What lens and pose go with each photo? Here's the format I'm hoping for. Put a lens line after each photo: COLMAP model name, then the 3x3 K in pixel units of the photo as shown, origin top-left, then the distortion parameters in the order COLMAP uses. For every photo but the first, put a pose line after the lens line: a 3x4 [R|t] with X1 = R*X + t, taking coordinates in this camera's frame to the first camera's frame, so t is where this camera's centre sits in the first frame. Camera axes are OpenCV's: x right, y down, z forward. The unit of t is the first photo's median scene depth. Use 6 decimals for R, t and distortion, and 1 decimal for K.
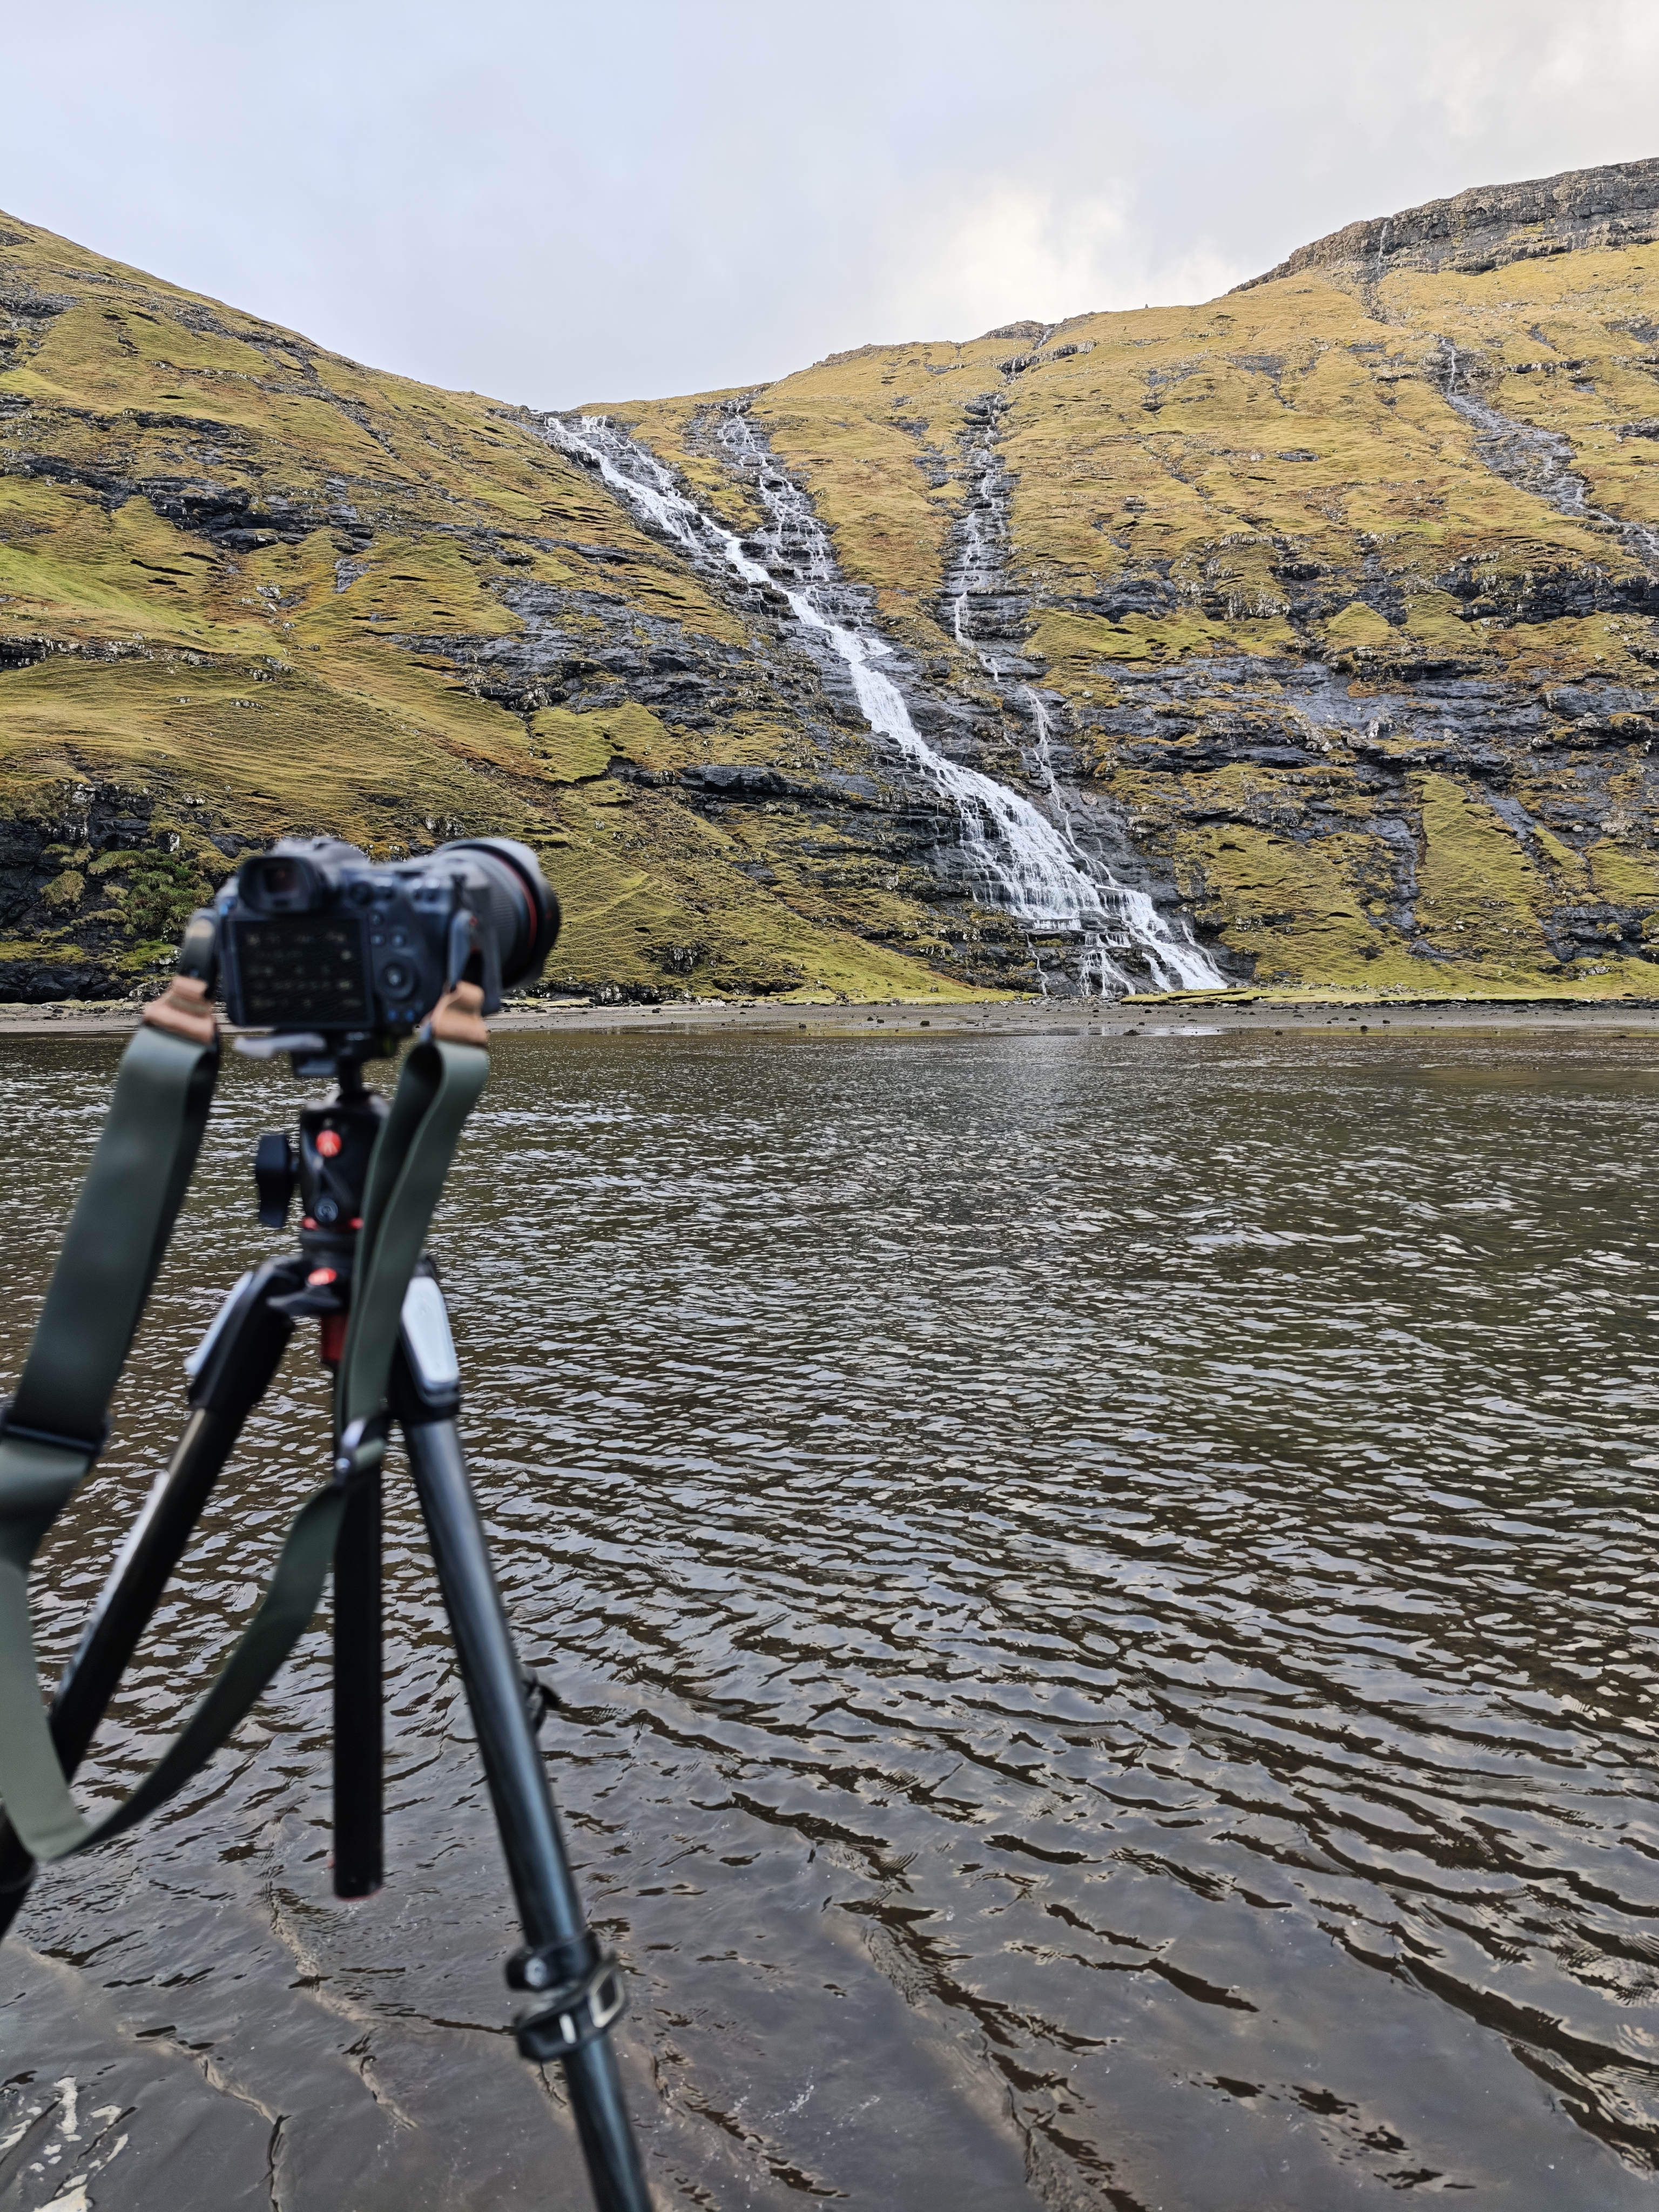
lens RADIAL K [[1507.5, 0, 820.6], [0, 1507.5, 1095.1], [0, 0, 1]] dist [0.031920, -0.030265]
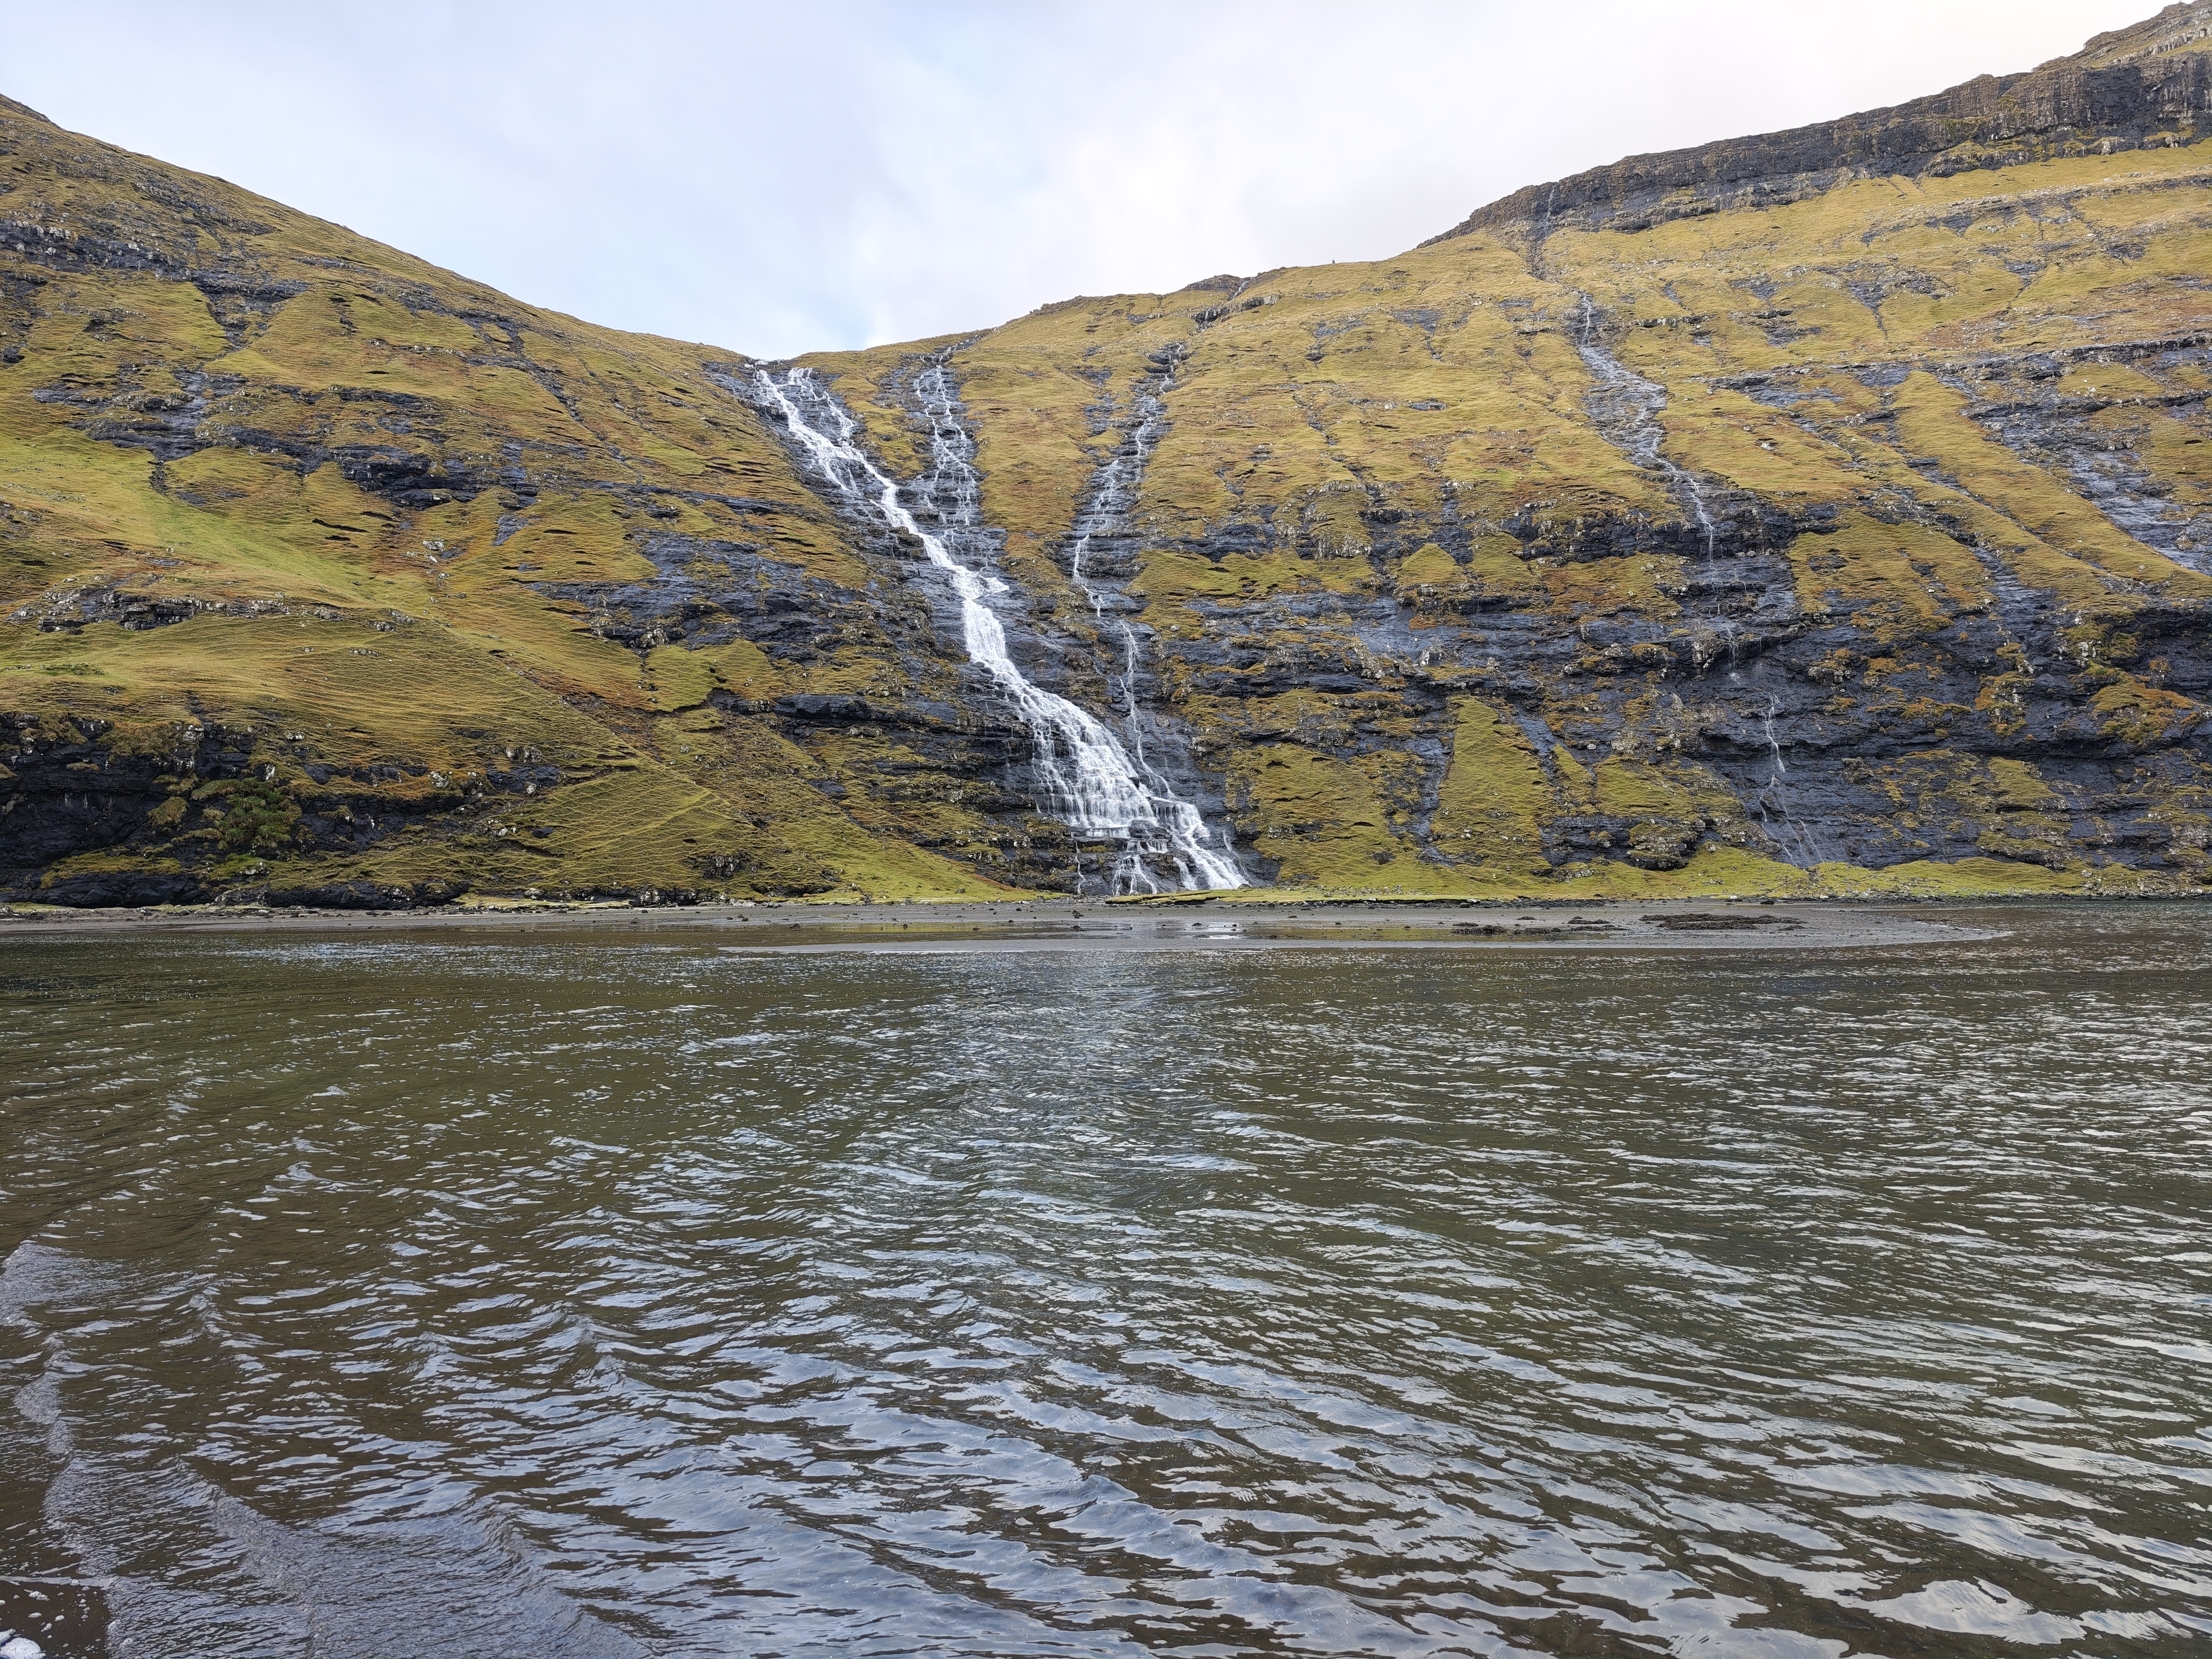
lens RADIAL K [[1507.5, 0, 1106.3], [0, 1507.5, 847.9], [0, 0, 1]] dist [0.031920, -0.030265]
pose [[0.999974, -0.001801, -0.007016, 0.144053], [0.001134, 0.995583, -0.093882, 0.003792], [0.007154, 0.093872, 0.995559, -0.109830]]
